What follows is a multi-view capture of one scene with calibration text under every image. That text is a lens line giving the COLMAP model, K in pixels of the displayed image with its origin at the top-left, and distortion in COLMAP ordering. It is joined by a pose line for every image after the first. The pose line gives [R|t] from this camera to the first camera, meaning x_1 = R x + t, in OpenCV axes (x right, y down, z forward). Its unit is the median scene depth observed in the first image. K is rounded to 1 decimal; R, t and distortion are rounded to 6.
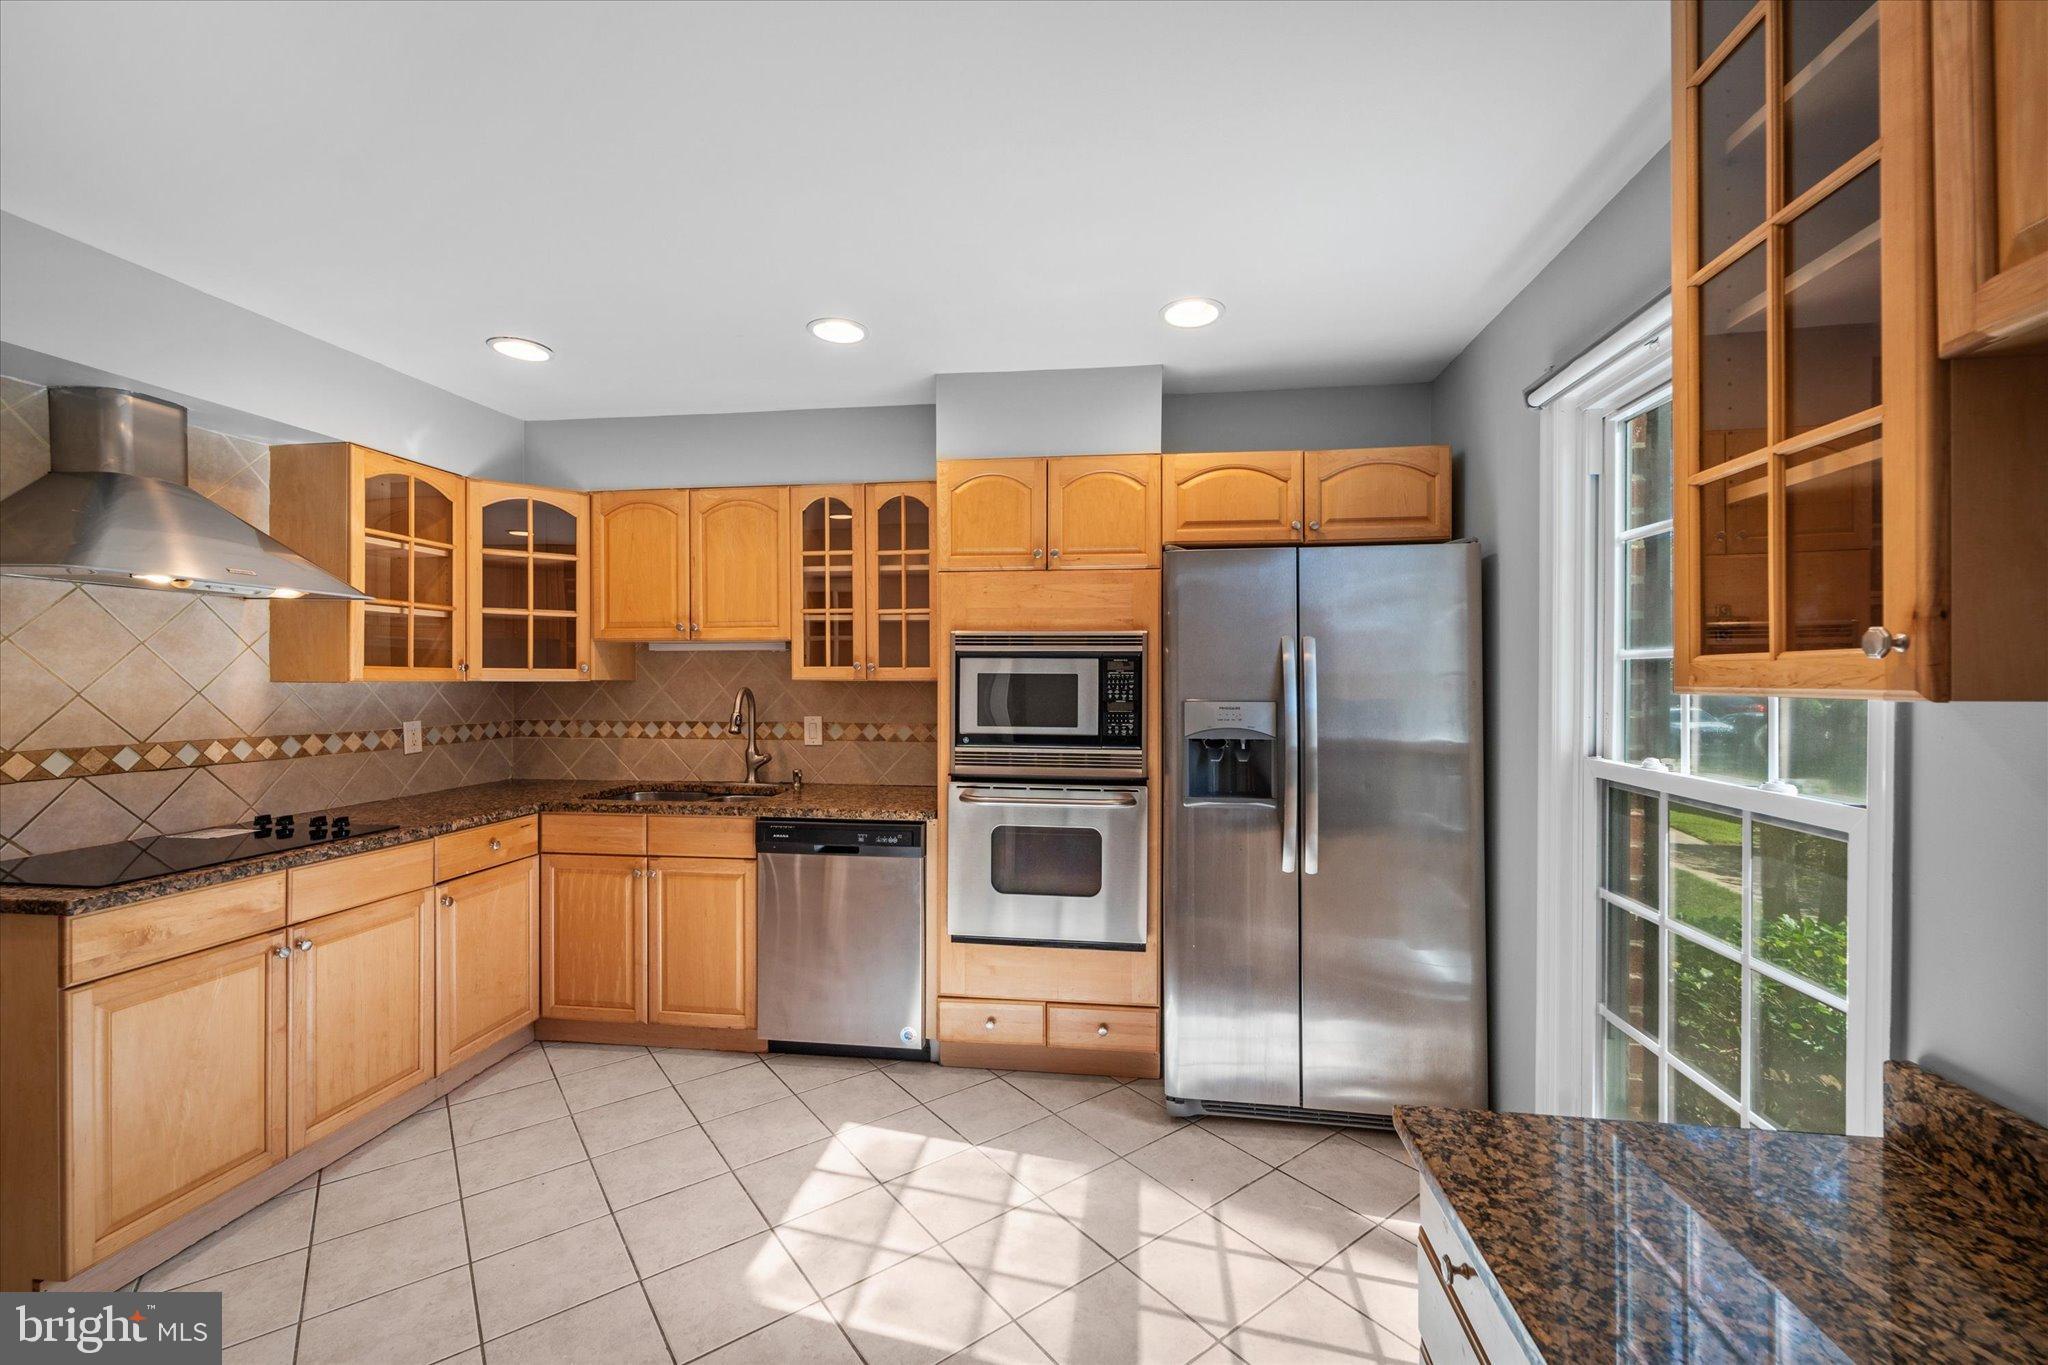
lens RADIAL K [[840.2, 0, 1027.5], [0, 840.2, 687.8], [0, 0, 1]] dist [0.000785, -0.000110]
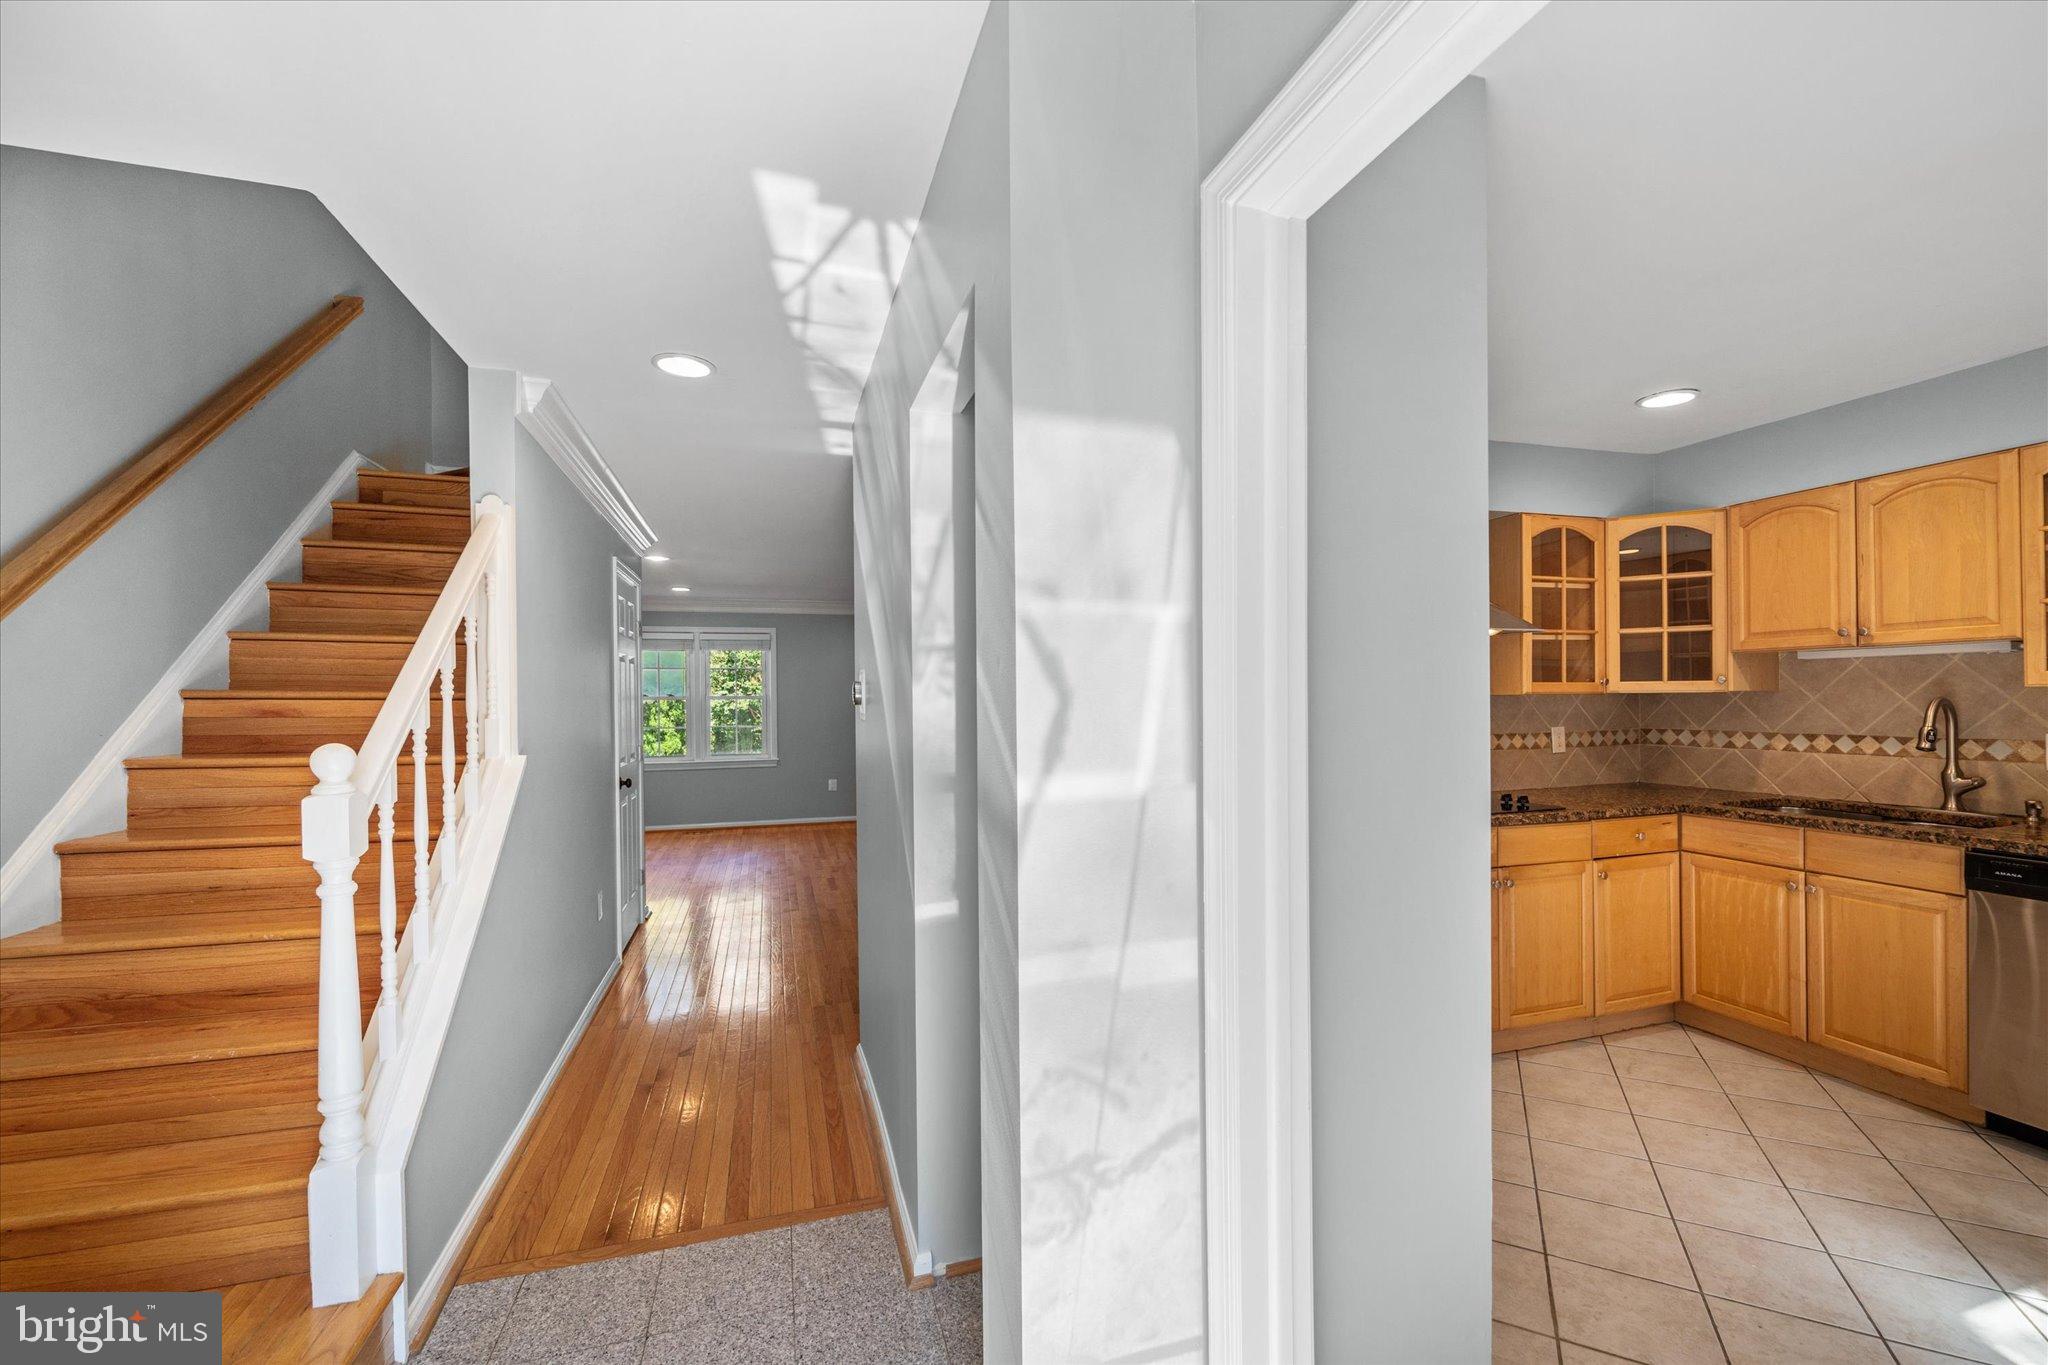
lens RADIAL K [[826.0, 0, 1021.8], [0, 826.0, 700.5], [0, 0, 1]] dist [-0.011620, 0.000310]
pose [[0.416037, -0.002625, -0.909344, 0.029243], [0.001469, 0.999996, -0.002215, 0.003569], [0.909346, -0.000414, 0.416039, -0.206306]]
